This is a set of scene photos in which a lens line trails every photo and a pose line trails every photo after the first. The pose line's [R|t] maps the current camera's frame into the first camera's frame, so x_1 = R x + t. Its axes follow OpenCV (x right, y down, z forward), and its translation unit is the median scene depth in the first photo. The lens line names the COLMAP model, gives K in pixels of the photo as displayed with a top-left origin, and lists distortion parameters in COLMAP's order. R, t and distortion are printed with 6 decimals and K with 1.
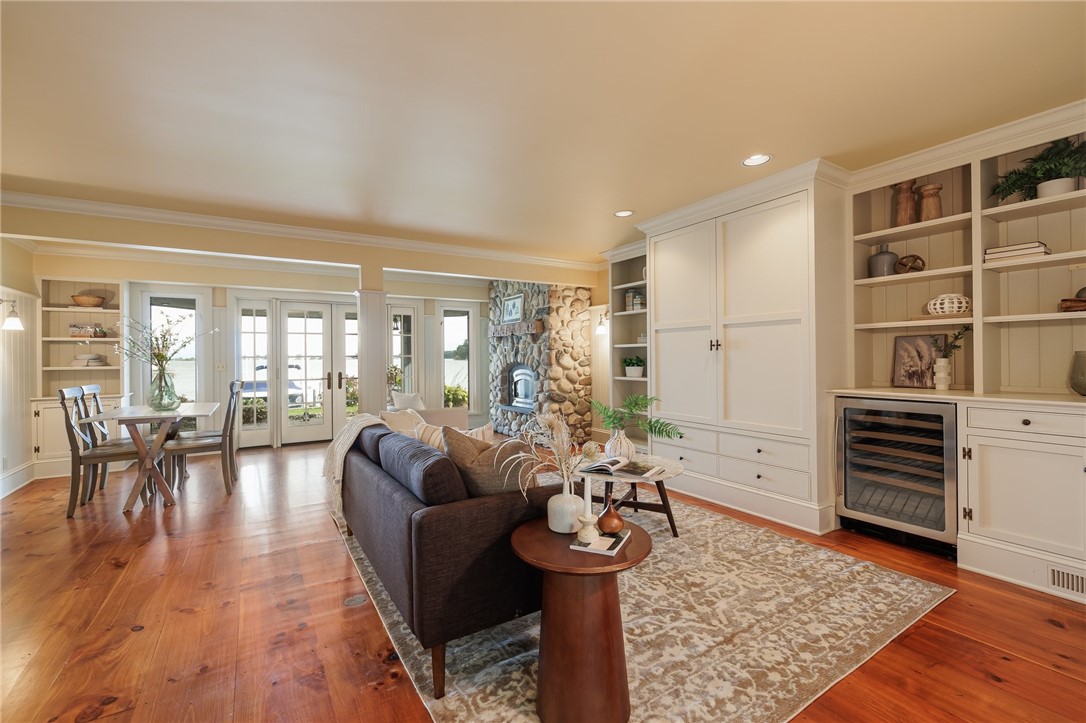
lens RADIAL K [[456.4, 0, 540.8], [0, 456.4, 358.1], [0, 0, 1]] dist [0.001112, -0.000901]
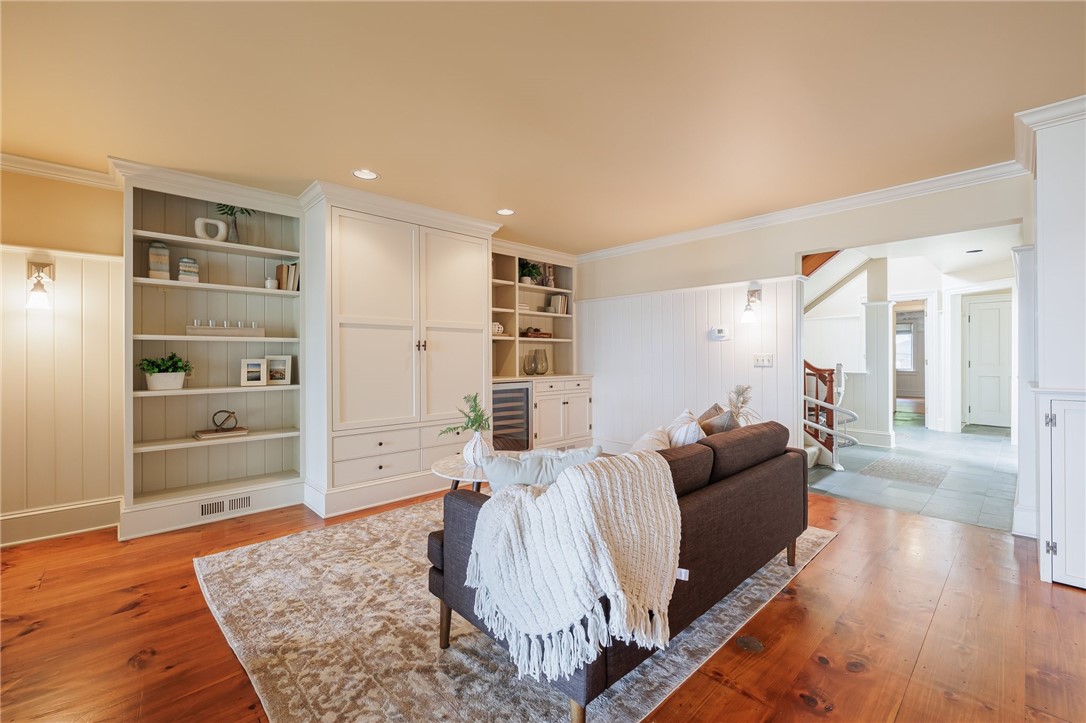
lens RADIAL K [[456.4, 0, 537.7], [0, 456.4, 361.2], [0, 0, 1]] dist [0.001112, -0.000901]
pose [[-0.185890, 0.002549, 0.982567, -0.697262], [0.007360, 0.999972, -0.001202, 0.010928], [-0.982543, 0.007009, -0.185904, 0.921163]]
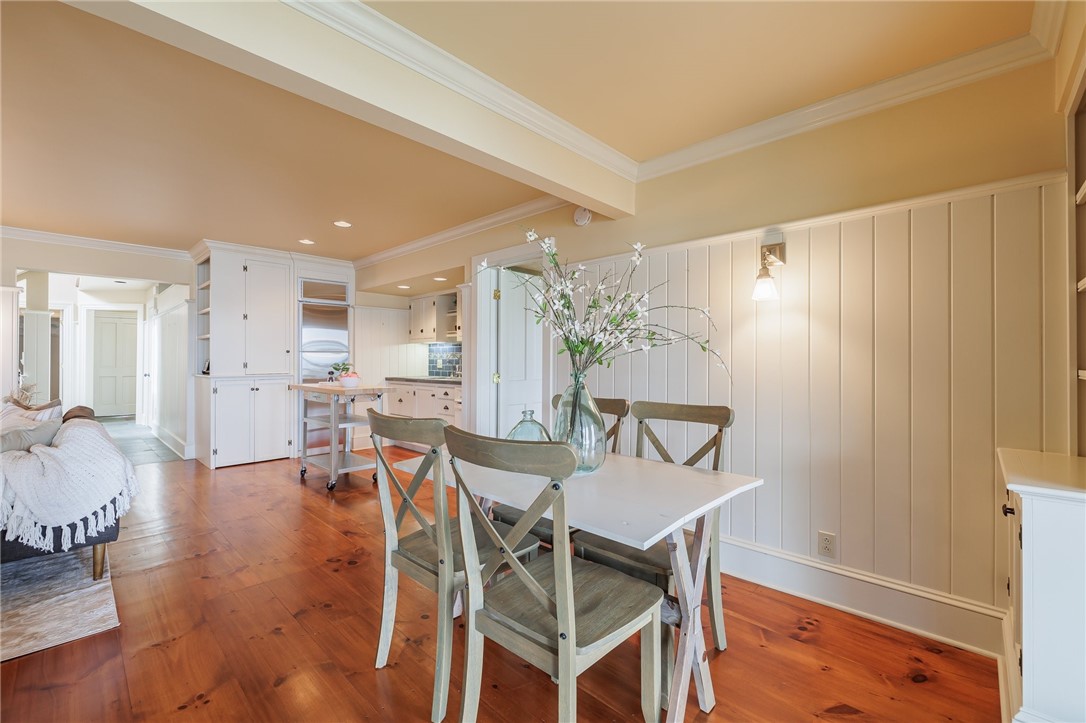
lens RADIAL K [[456.4, 0, 539.9], [0, 456.4, 363.2], [0, 0, 1]] dist [0.001112, -0.000901]
pose [[-0.968665, -0.001908, -0.248362, -1.014445], [-0.001234, 0.999995, -0.002870, 0.042542], [0.248366, -0.002474, -0.968663, 3.316851]]
